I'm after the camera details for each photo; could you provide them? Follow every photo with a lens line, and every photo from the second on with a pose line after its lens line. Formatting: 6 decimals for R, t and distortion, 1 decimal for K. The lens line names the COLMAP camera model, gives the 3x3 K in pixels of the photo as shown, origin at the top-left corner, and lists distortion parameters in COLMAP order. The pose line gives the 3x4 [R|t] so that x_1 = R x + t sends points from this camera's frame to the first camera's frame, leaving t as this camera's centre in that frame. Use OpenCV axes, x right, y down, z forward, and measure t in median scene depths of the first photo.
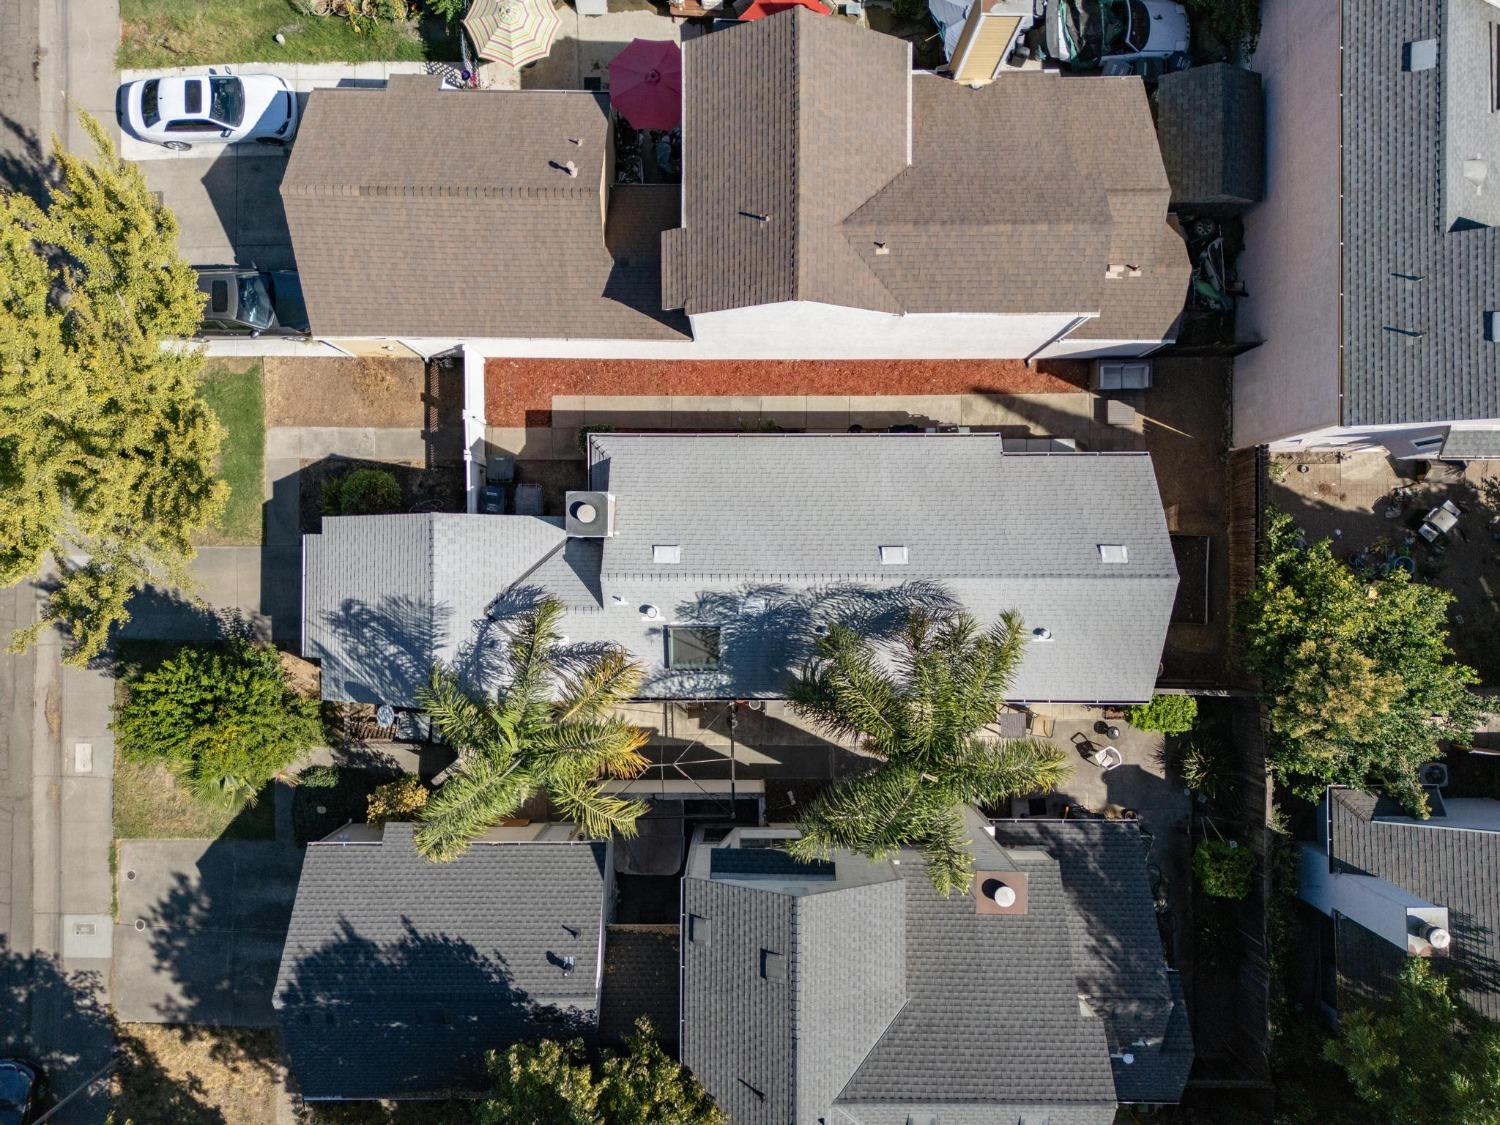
lens RADIAL K [[1036.2, 0, 750.0], [0, 1036.2, 562.5], [0, 0, 1]] dist [0.001657, -0.003260]
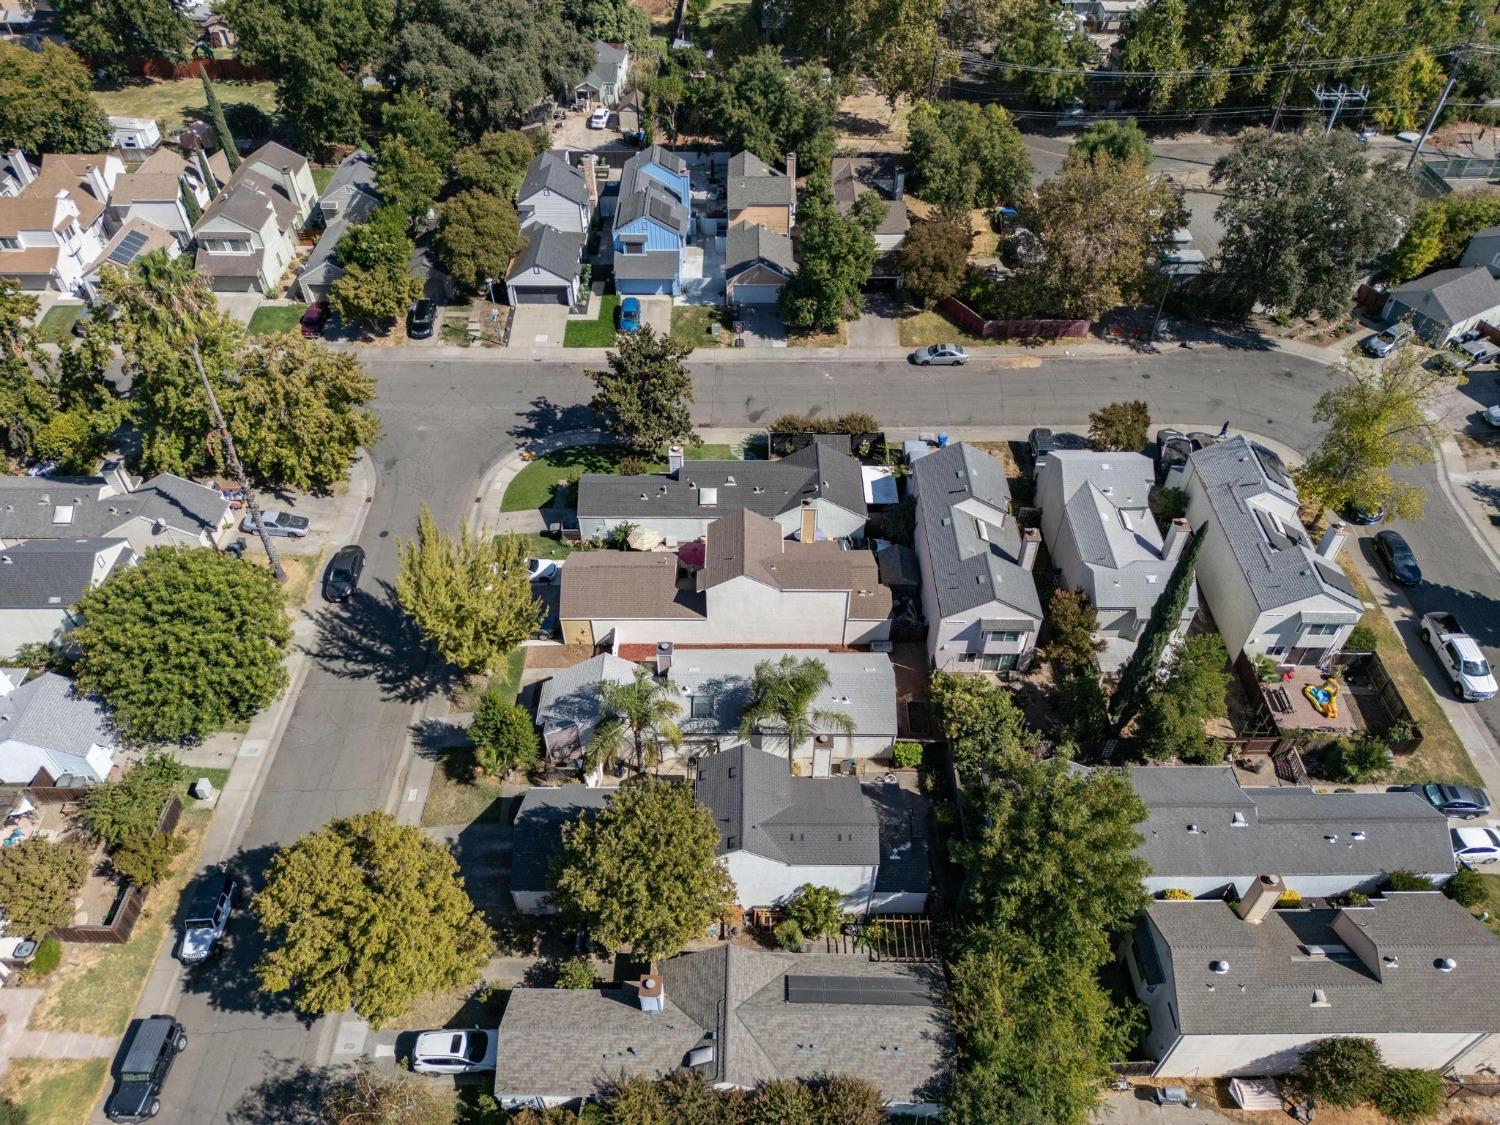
lens RADIAL K [[1036.2, 0, 750.0], [0, 1036.2, 562.5], [0, 0, 1]] dist [0.001657, -0.003260]
pose [[0.999999, 0.000509, 0.001163, 0.050349], [0.000449, 0.715100, -0.699022, 1.503647], [-0.001188, 0.699022, 0.715099, -0.956429]]
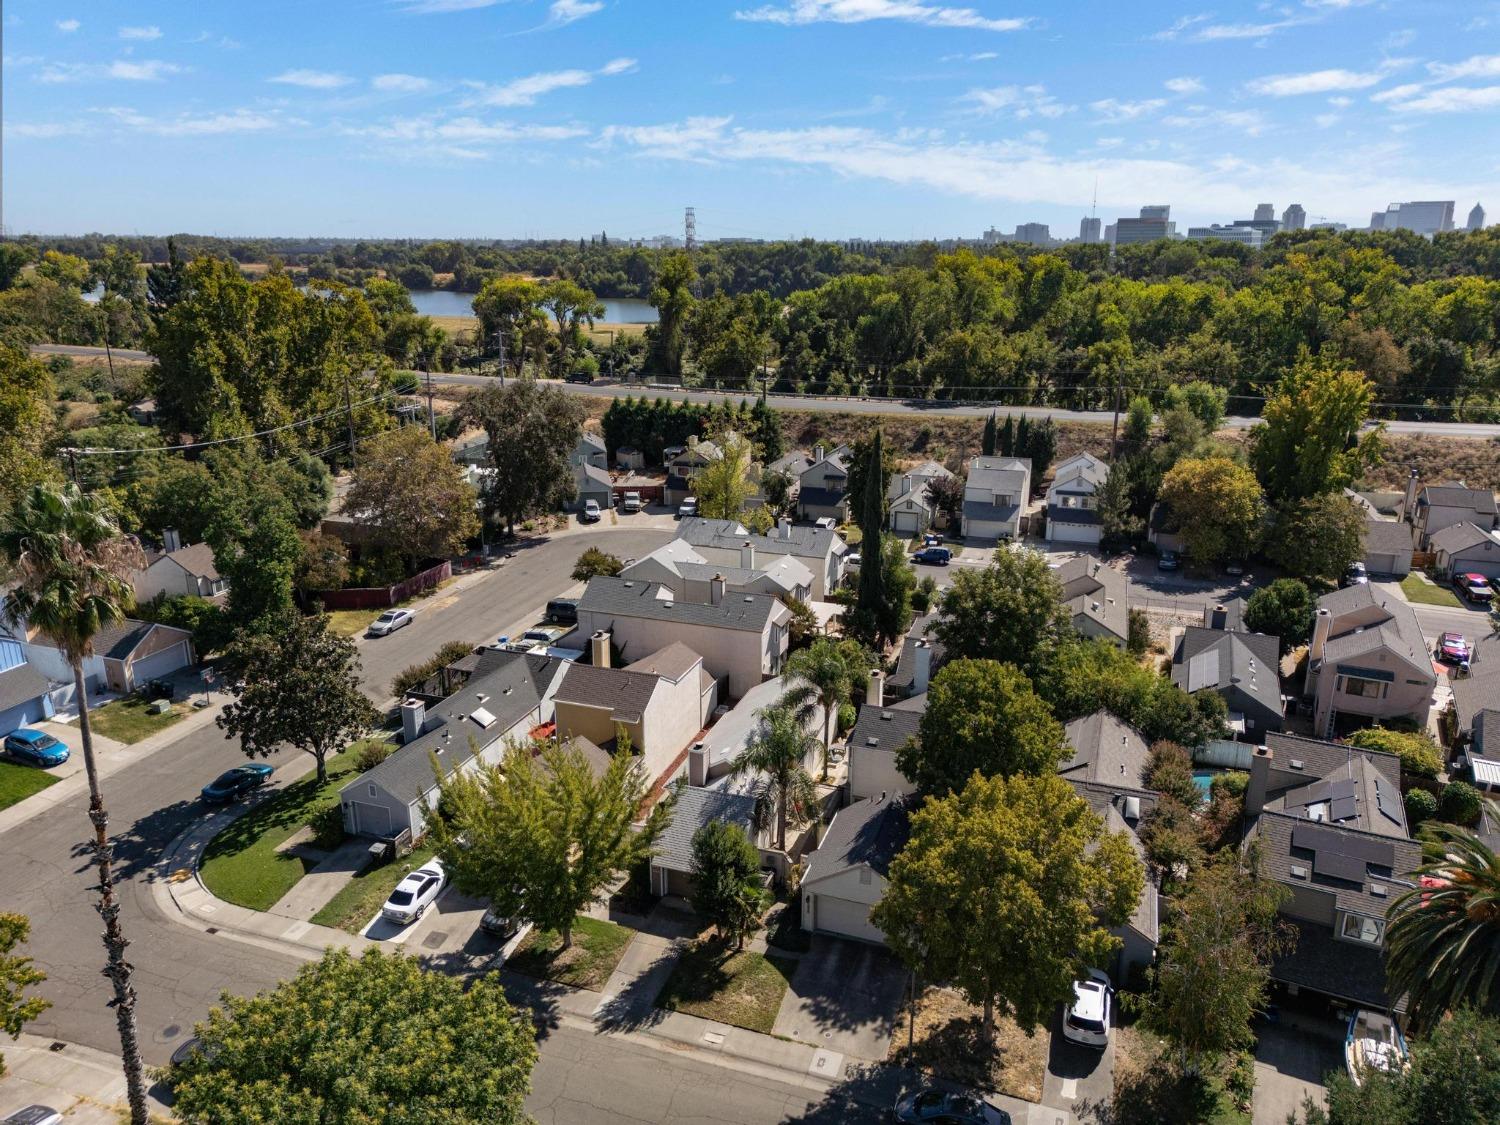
lens RADIAL K [[1036.2, 0, 750.0], [0, 1036.2, 562.5], [0, 0, 1]] dist [0.001657, -0.003260]
pose [[0.324954, -0.267080, 0.907234, -2.051303], [0.945627, 0.105891, -0.307532, 0.717611], [-0.013932, 0.957839, 0.286968, -0.129187]]
